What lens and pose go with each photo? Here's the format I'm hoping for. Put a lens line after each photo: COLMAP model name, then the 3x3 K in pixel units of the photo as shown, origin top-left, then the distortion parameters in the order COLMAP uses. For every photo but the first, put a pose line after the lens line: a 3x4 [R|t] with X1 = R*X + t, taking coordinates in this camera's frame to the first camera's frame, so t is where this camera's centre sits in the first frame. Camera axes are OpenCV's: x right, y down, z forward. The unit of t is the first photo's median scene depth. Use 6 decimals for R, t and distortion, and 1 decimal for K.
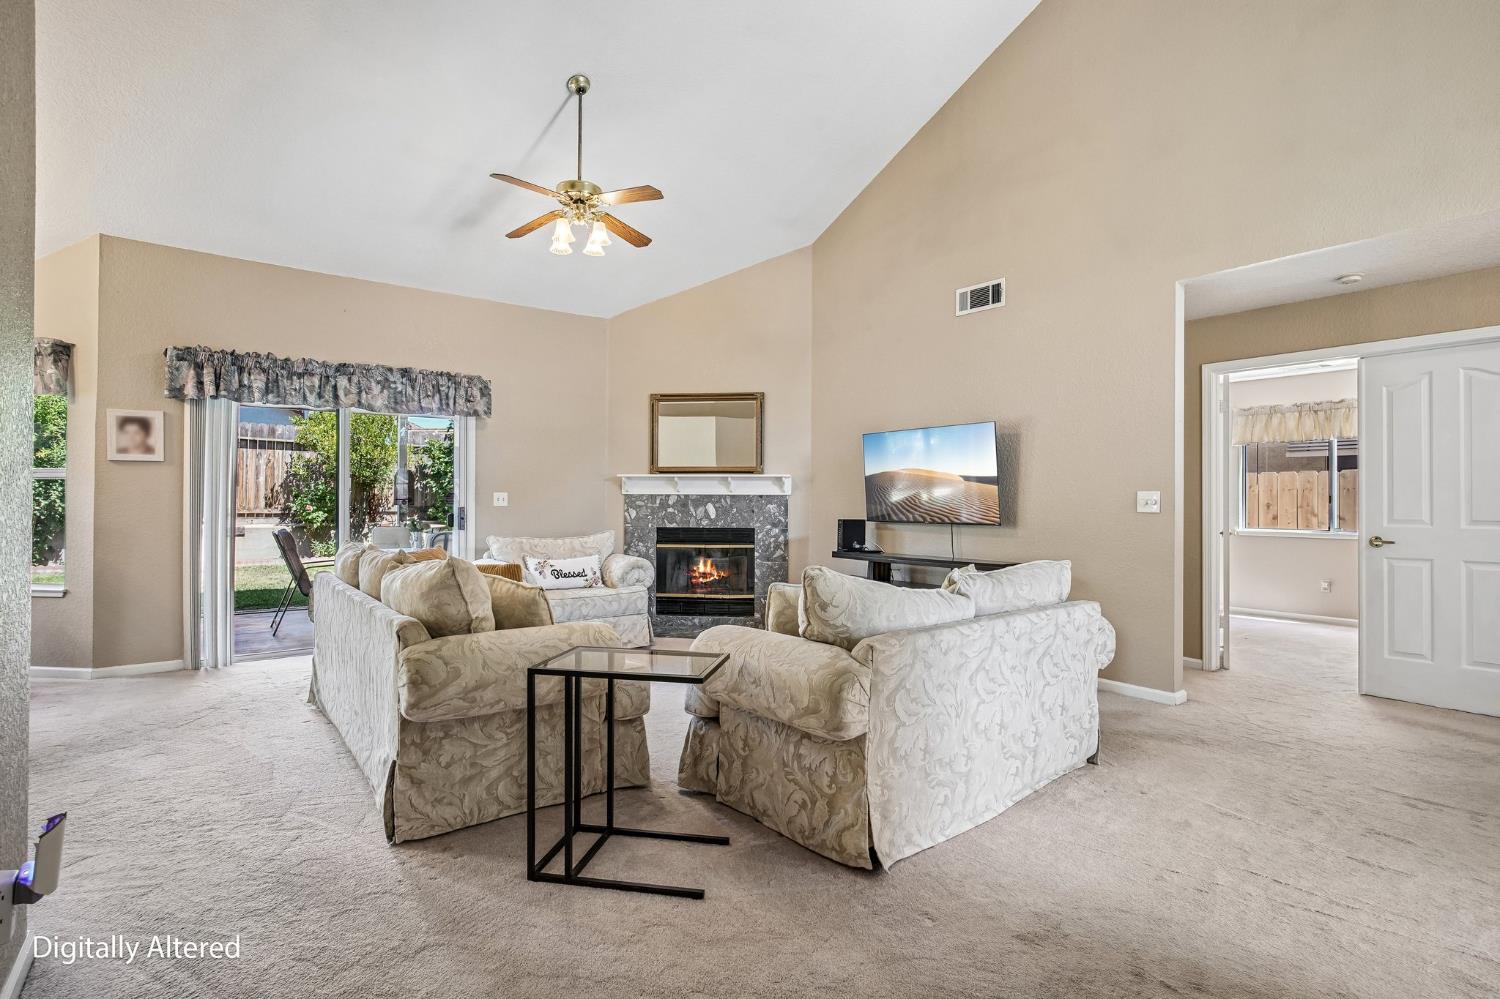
lens RADIAL K [[722.7, 0, 753.4], [0, 722.7, 494.5], [0, 0, 1]] dist [-0.009278, 0.006017]
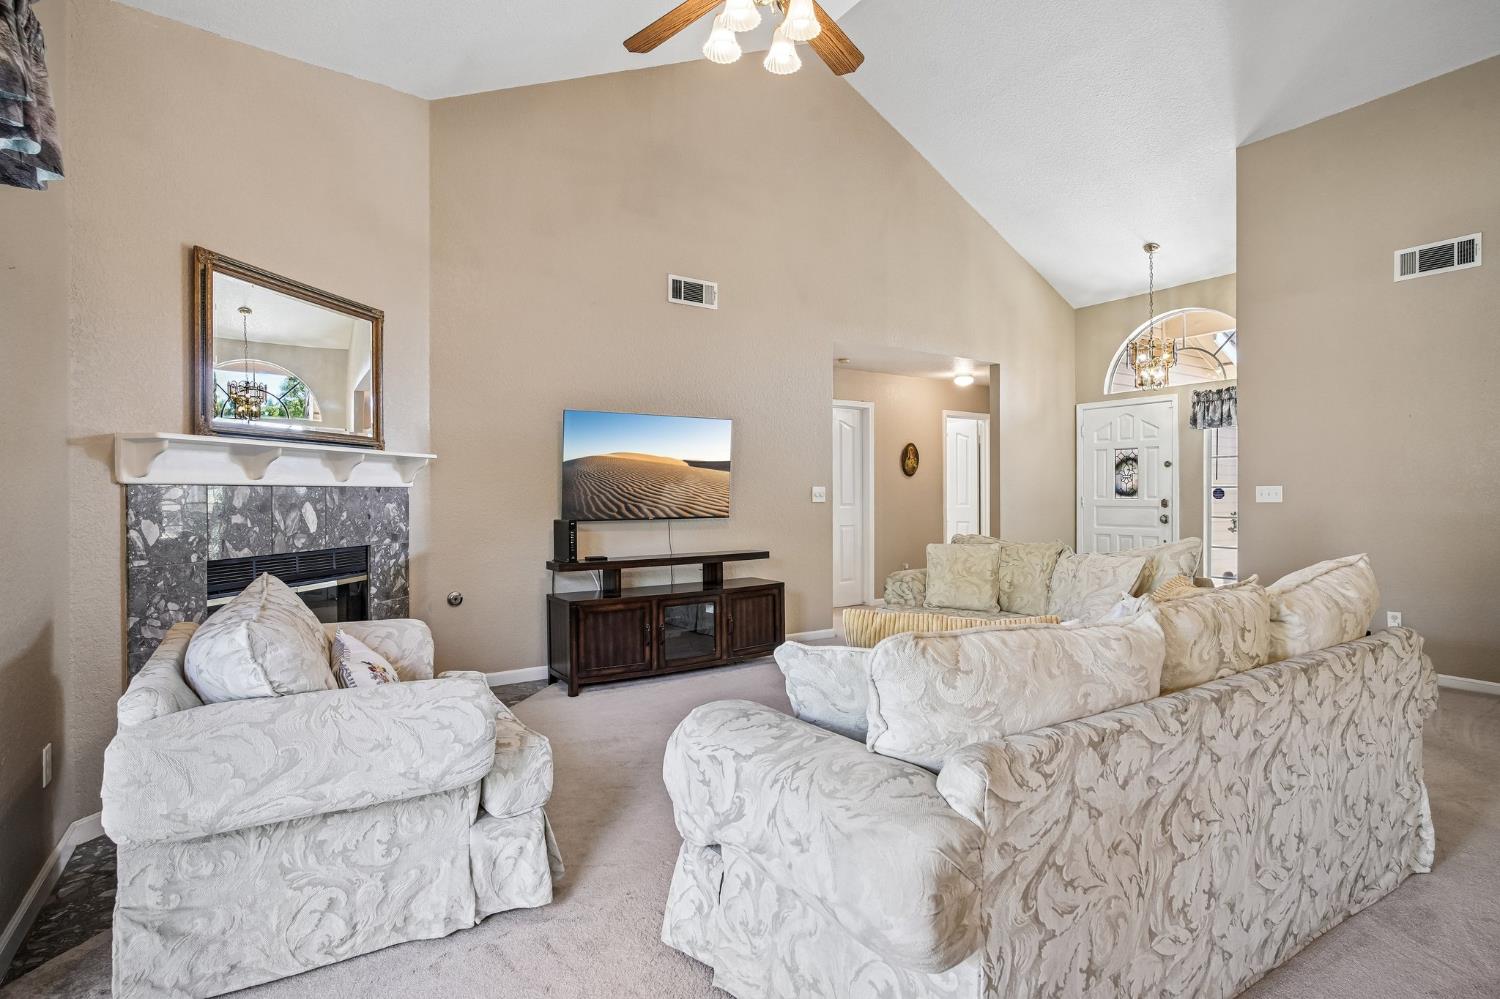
lens RADIAL K [[722.7, 0, 736.7], [0, 722.7, 508.1], [0, 0, 1]] dist [-0.009278, 0.006017]
pose [[0.084396, -0.022736, 0.996173, -0.640792], [-0.003140, 0.999729, 0.023084, 0.004066], [-0.996427, -0.005076, 0.084302, 0.788071]]
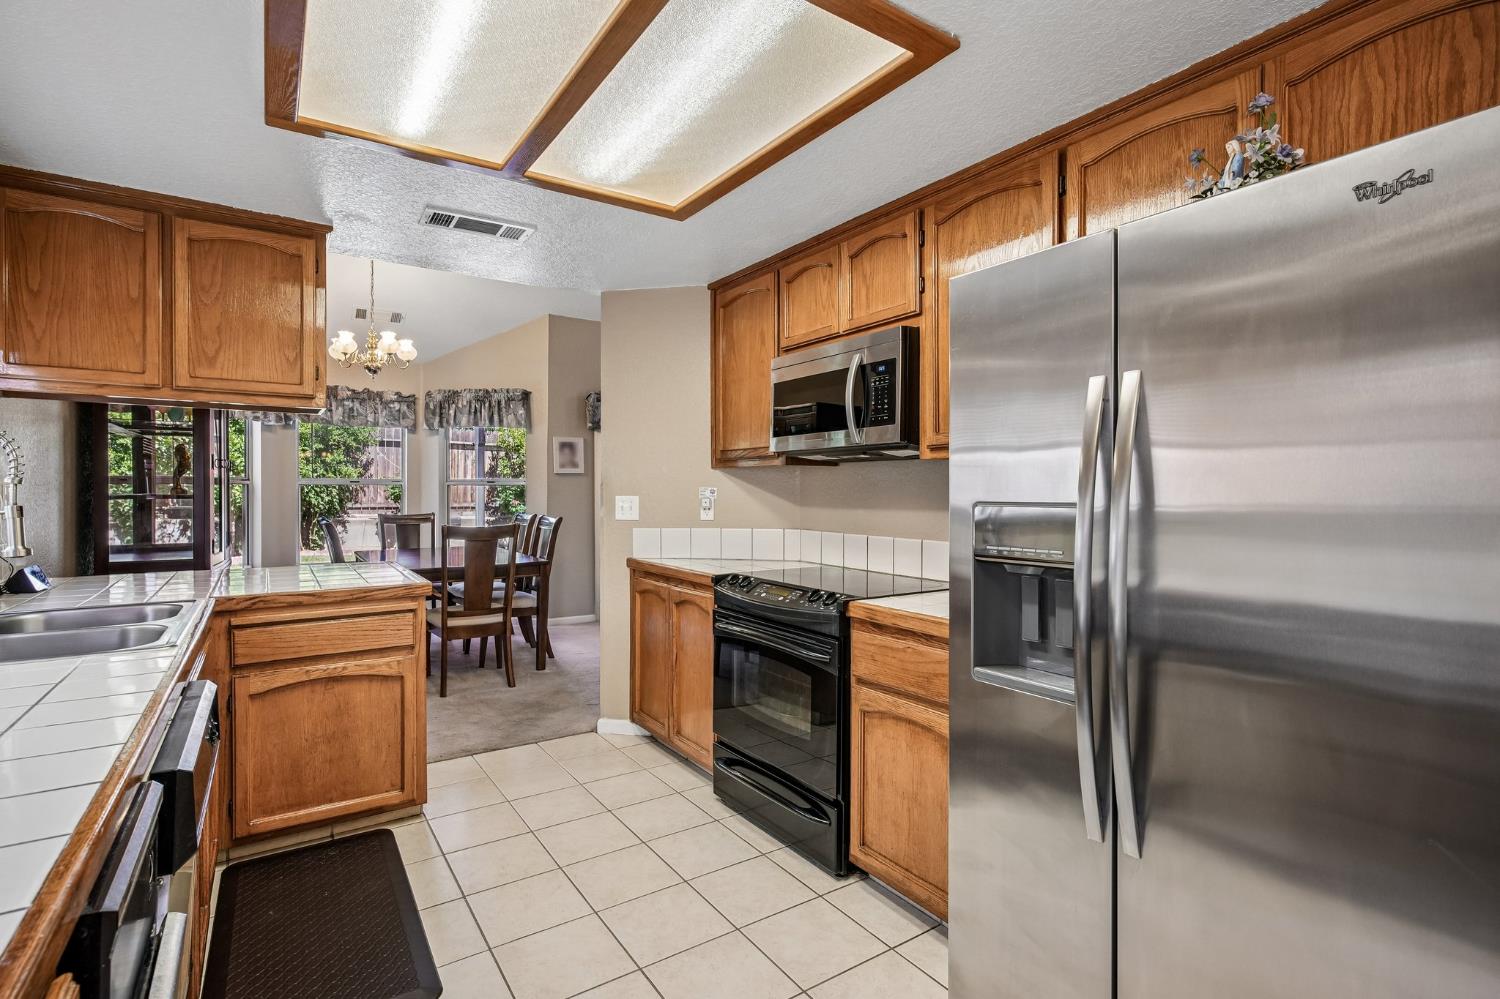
lens RADIAL K [[722.7, 0, 747.7], [0, 722.7, 493.9], [0, 0, 1]] dist [-0.009278, 0.006017]
pose [[0.997239, -0.002519, -0.074215, -0.340021], [0.003520, 0.999905, 0.013357, -0.019994], [0.074174, -0.013581, 0.997153, -0.333664]]
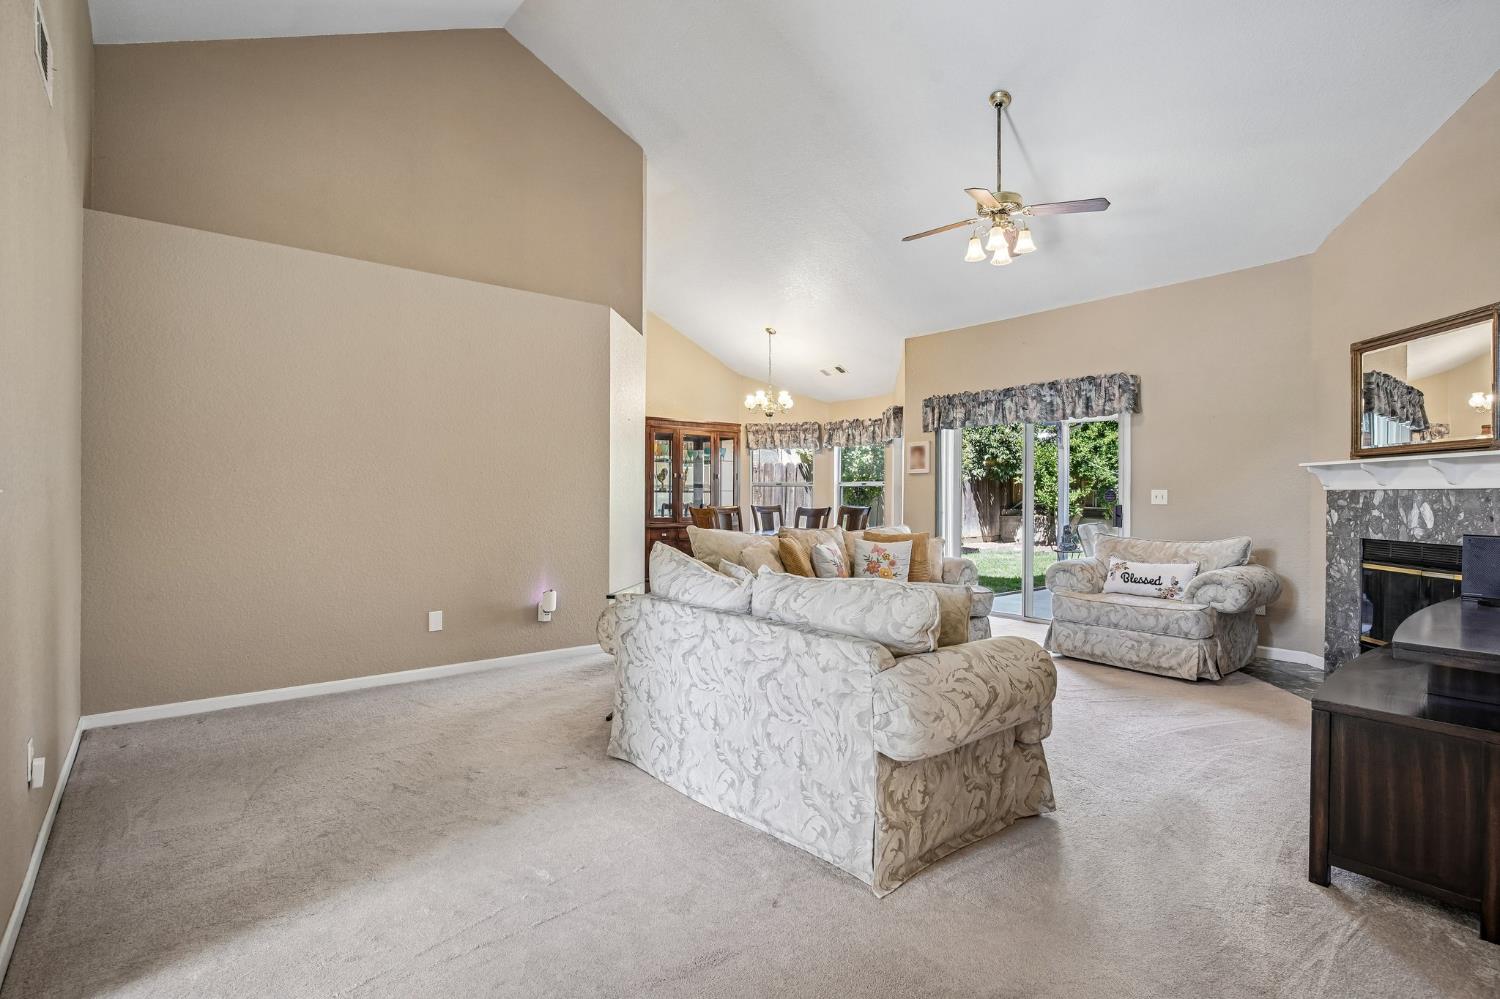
lens RADIAL K [[722.7, 0, 746.7], [0, 722.7, 502.0], [0, 0, 1]] dist [-0.009278, 0.006017]
pose [[0.020423, 0.004641, -0.999781, 0.641312], [0.003459, 0.999983, 0.004713, 0.007648], [0.999785, -0.003555, 0.020406, 0.494227]]
